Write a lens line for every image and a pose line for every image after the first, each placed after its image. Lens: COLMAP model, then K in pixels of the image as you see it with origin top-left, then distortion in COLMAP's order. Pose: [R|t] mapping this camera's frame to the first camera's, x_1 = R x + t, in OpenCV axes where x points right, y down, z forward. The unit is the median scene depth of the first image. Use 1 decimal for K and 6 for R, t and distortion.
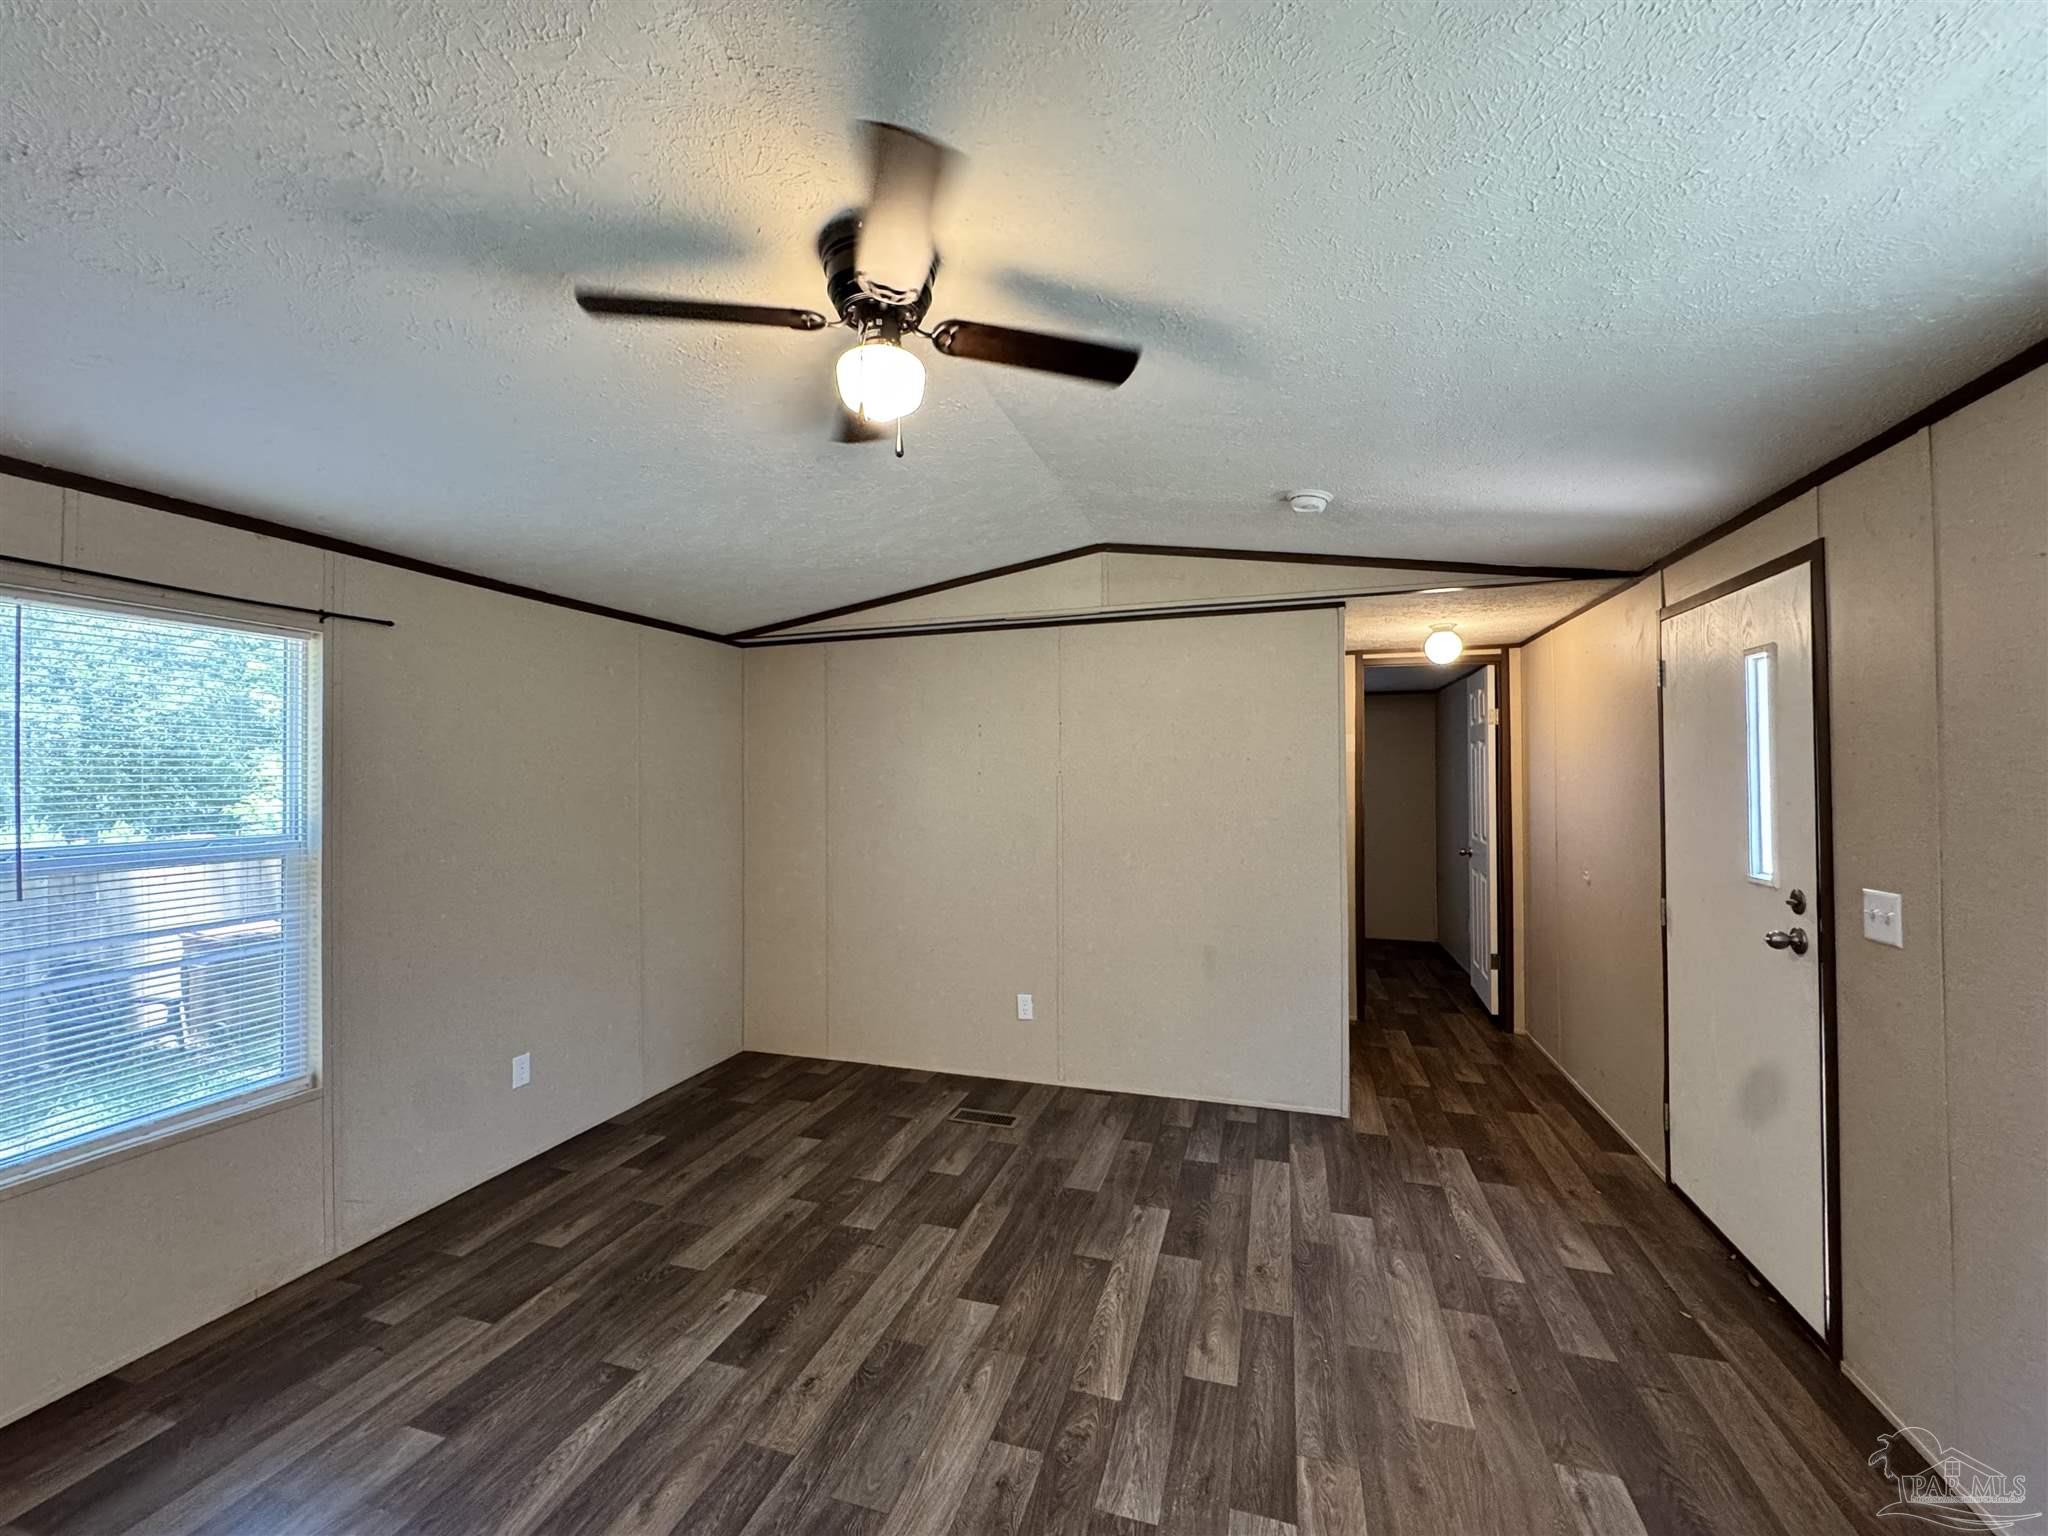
lens RADIAL K [[822.0, 0, 1013.2], [0, 822.0, 766.5], [0, 0, 1]] dist [-0.004355, -0.000342]
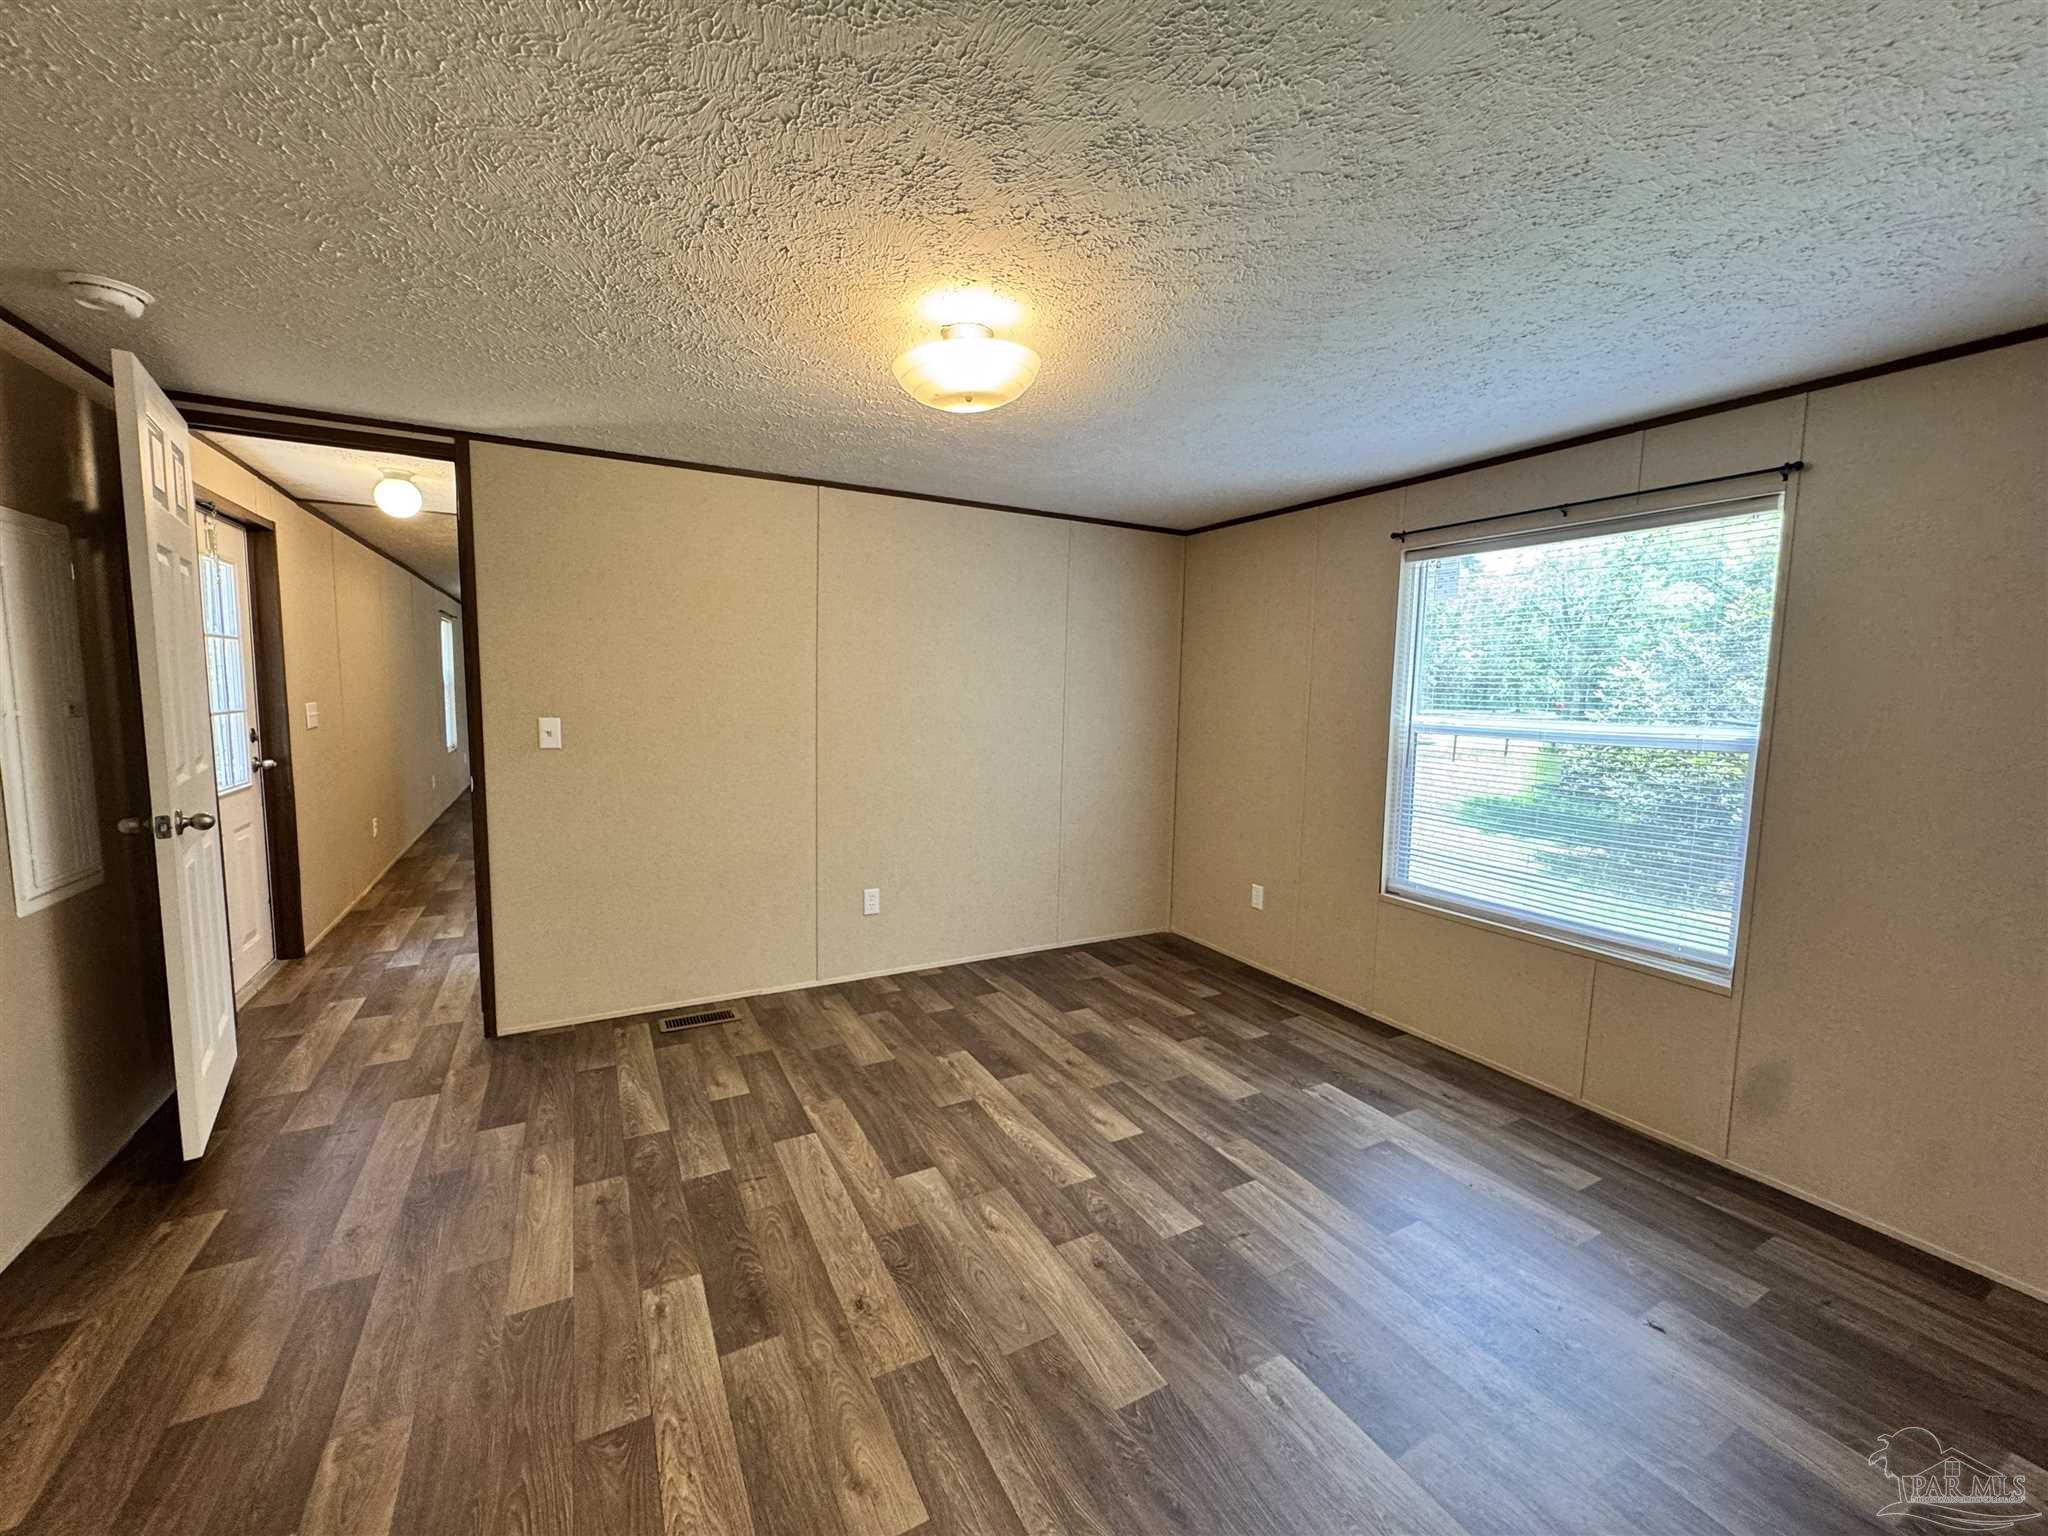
lens RADIAL K [[822.0, 0, 1008.0], [0, 822.0, 774.3], [0, 0, 1]] dist [-0.004355, -0.000342]
pose [[0.696607, -0.057437, 0.715150, -0.729331], [-0.029545, 0.993648, 0.108584, 0.061996], [-0.716844, -0.096769, 0.690486, 0.302334]]
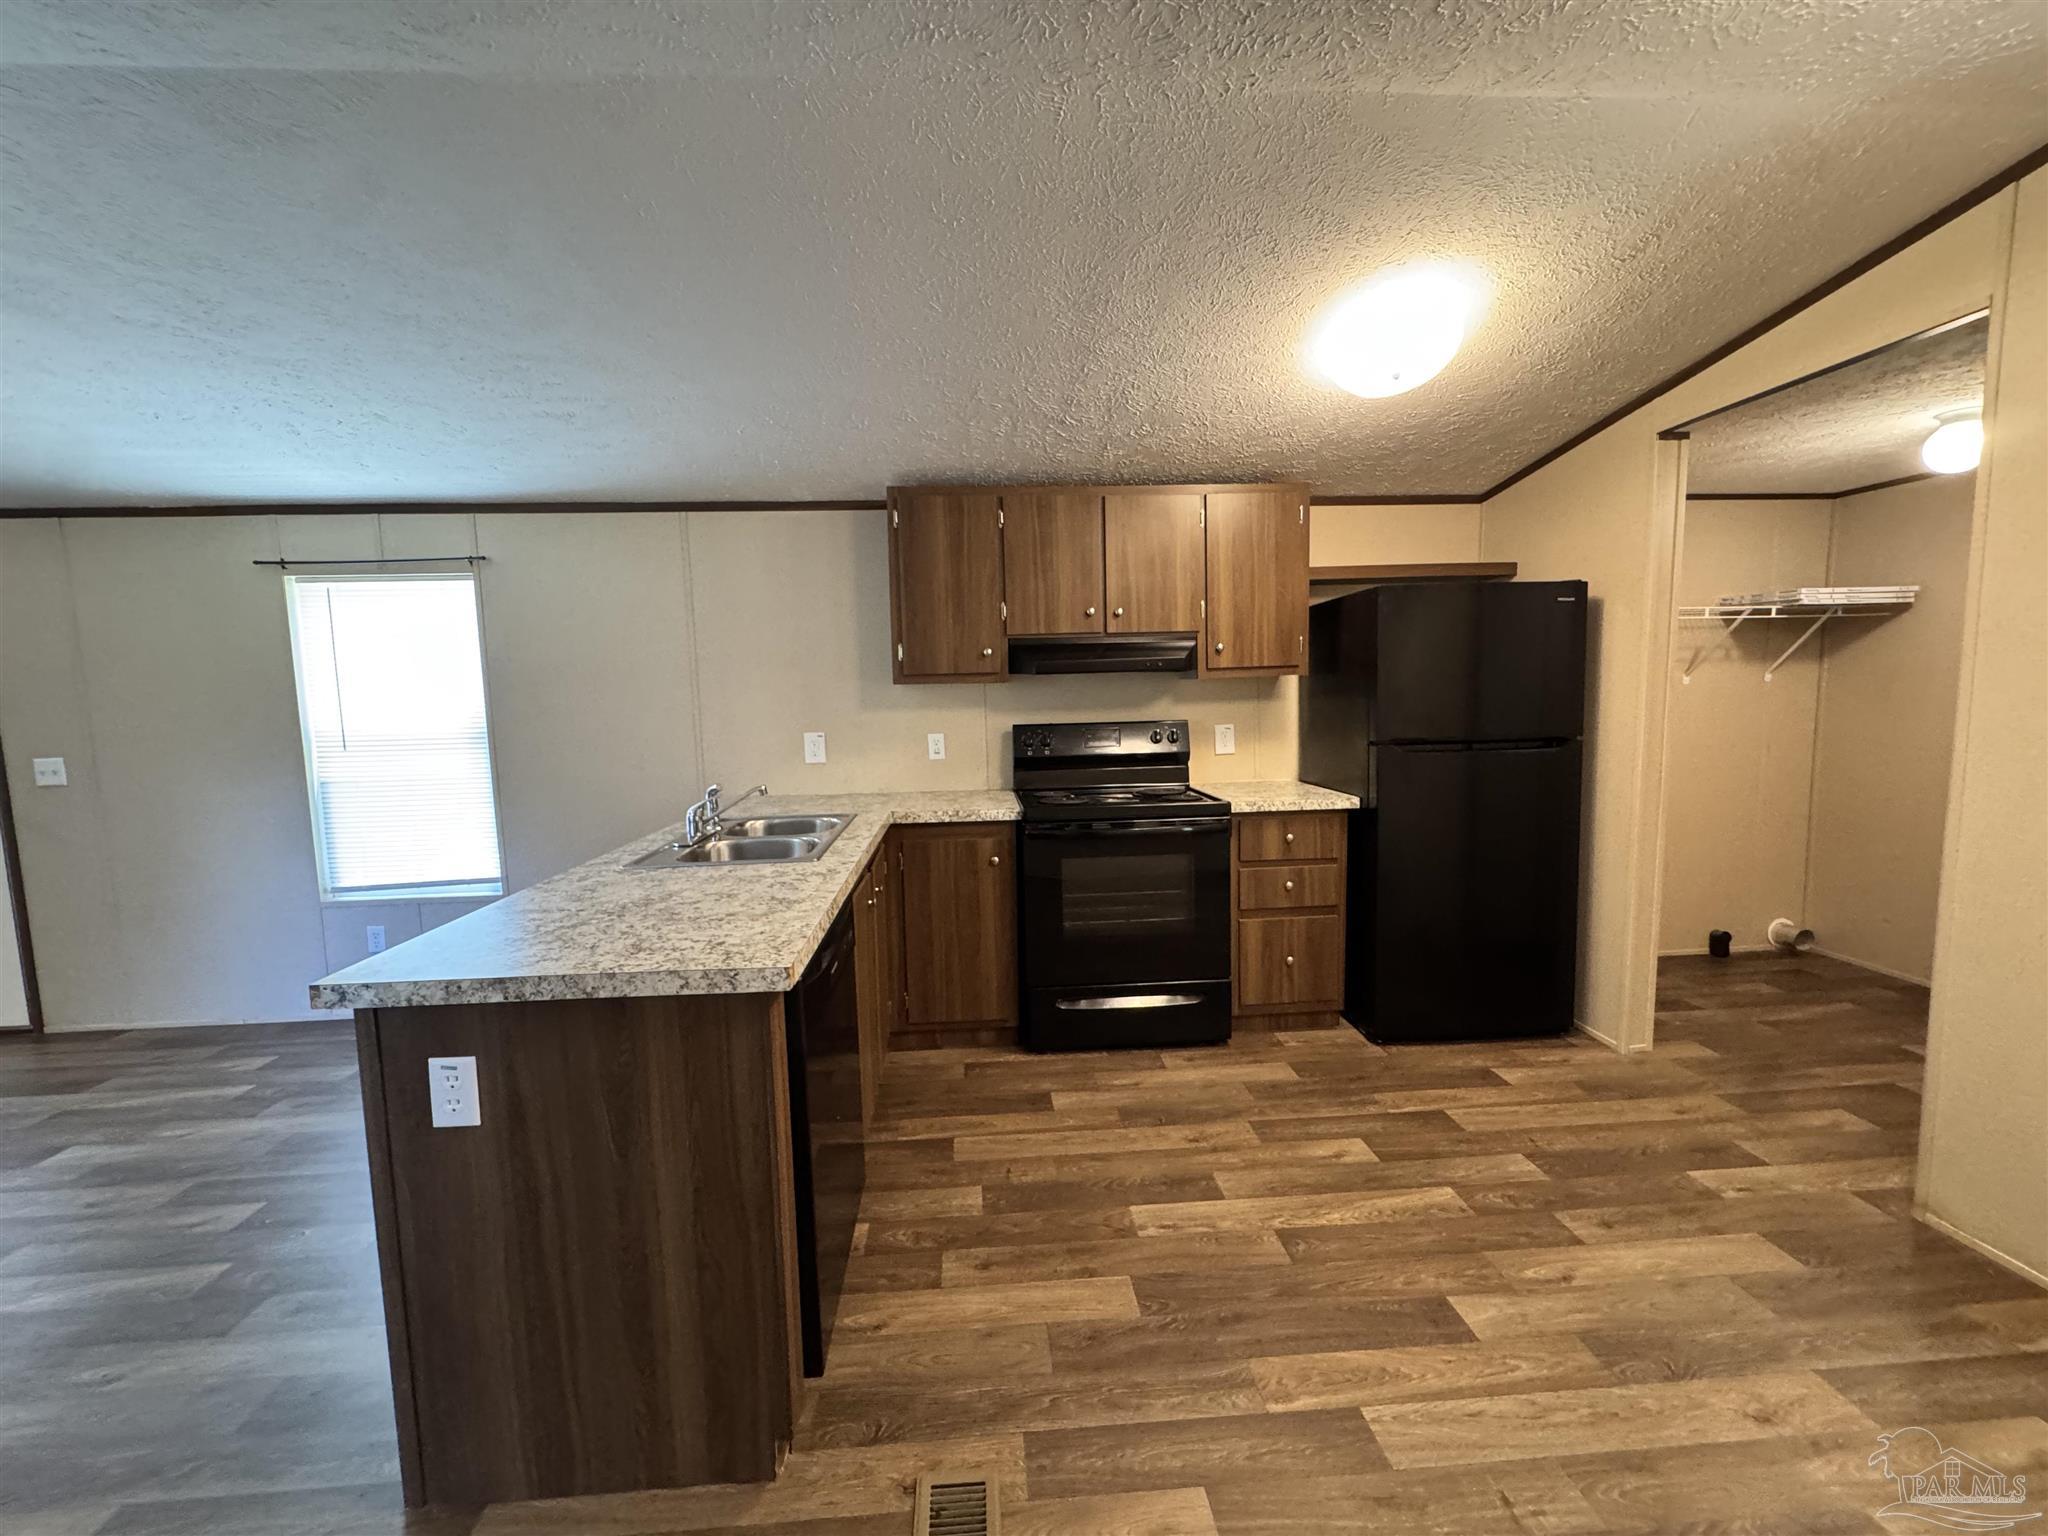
lens RADIAL K [[822.0, 0, 1023.7], [0, 822.0, 772.8], [0, 0, 1]] dist [-0.004355, -0.000342]
pose [[-0.380982, -0.076543, 0.921409, -0.623855], [0.009644, 0.996184, 0.086743, 0.075234], [-0.924532, 0.041933, -0.378790, 1.846166]]
